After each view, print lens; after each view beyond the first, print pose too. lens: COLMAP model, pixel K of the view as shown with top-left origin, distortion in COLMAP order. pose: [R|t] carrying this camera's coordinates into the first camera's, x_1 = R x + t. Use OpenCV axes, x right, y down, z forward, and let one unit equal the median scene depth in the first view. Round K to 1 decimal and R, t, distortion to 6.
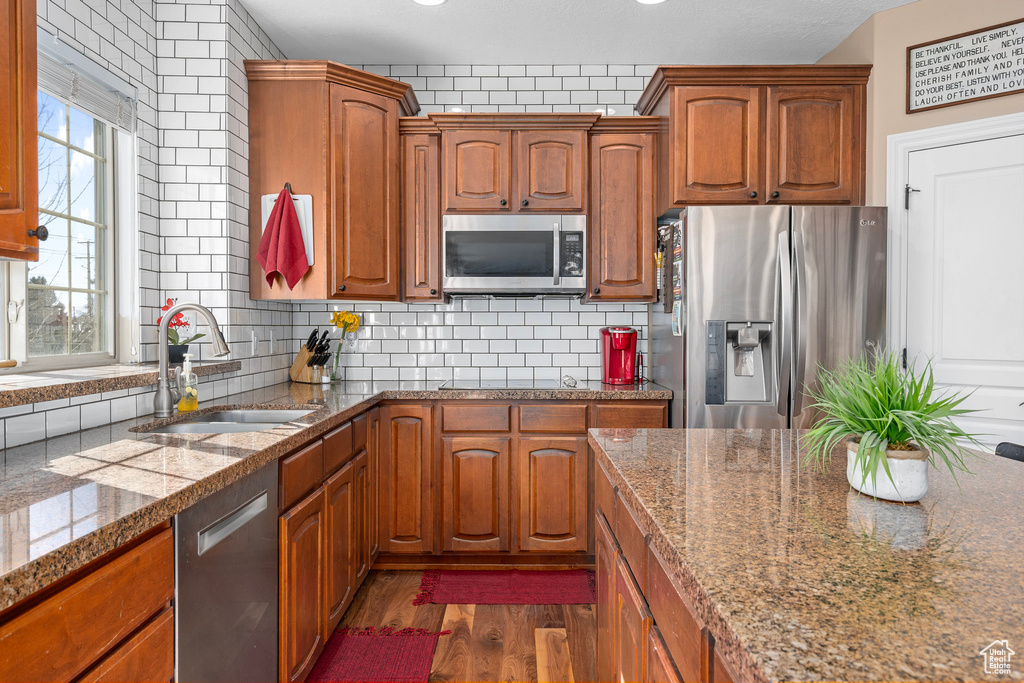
lens RADIAL K [[715.9, 0, 511.4], [0, 715.9, 338.2], [0, 0, 1]] dist [0.007189, 0.000262]
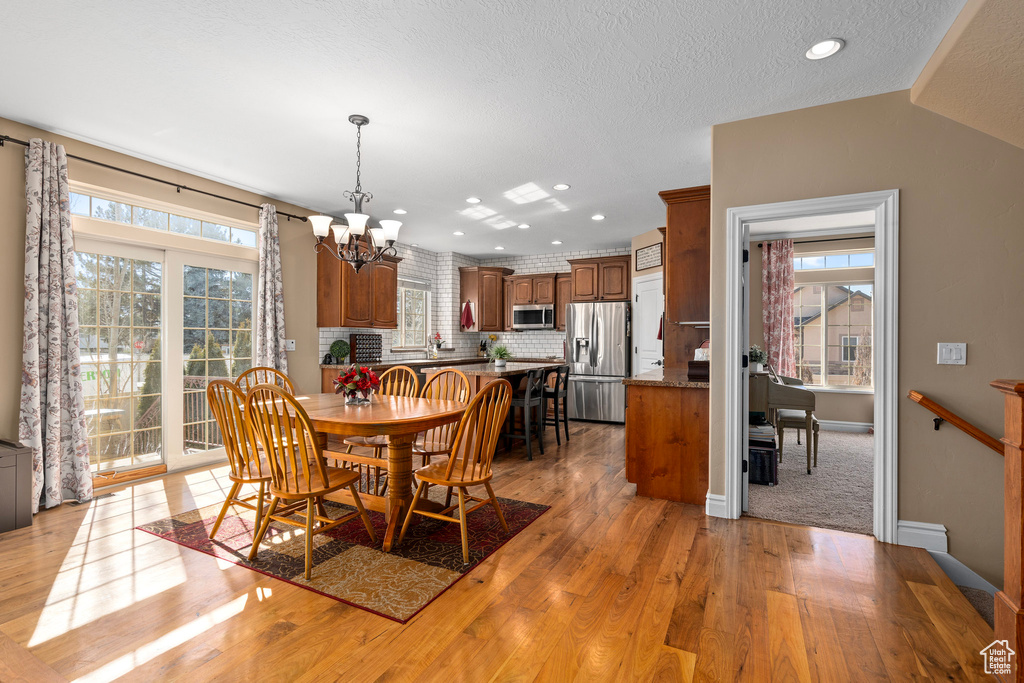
lens RADIAL K [[464.7, 0, 510.4], [0, 464.7, 339.1], [0, 0, 1]] dist [-0.002483, 0.000425]
pose [[0.893744, 0.003053, -0.448567, 0.914959], [-0.010752, 0.999835, -0.014619, 0.015448], [0.448449, 0.017889, 0.893629, -0.987345]]
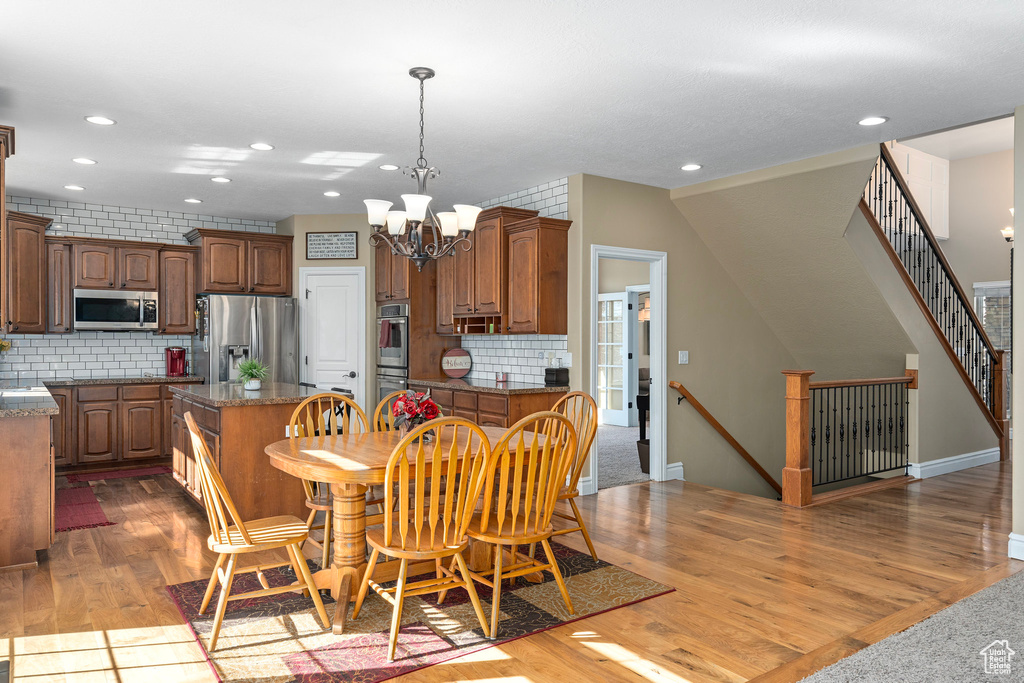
lens RADIAL K [[691.7, 0, 510.7], [0, 691.7, 343.8], [0, 0, 1]] dist [0.006186, 0.000091]
pose [[0.812012, -0.002421, 0.583635, -0.241636], [0.006953, 0.999961, -0.005525, -0.009063], [-0.583599, 0.008544, 0.811997, -1.231610]]
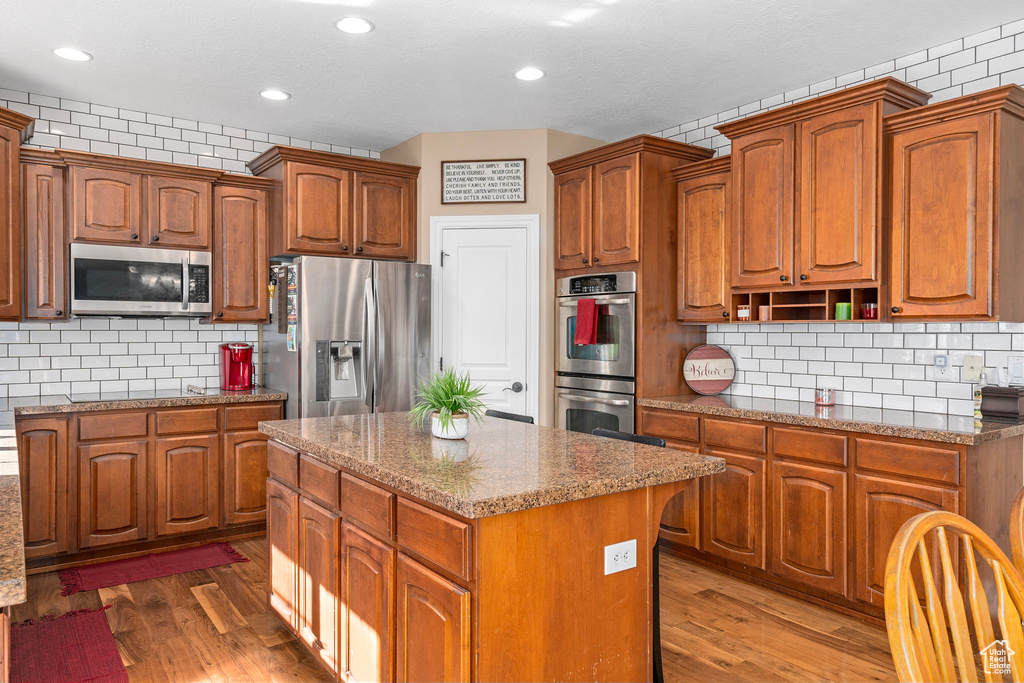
lens RADIAL K [[690.2, 0, 513.9], [0, 690.2, 336.5], [0, 0, 1]] dist [0.005166, 0.000291]
pose [[0.806273, -0.003413, 0.591534, -0.185995], [0.006539, 0.999974, -0.003142, -0.023171], [-0.591507, 0.006402, 0.806274, -0.261788]]
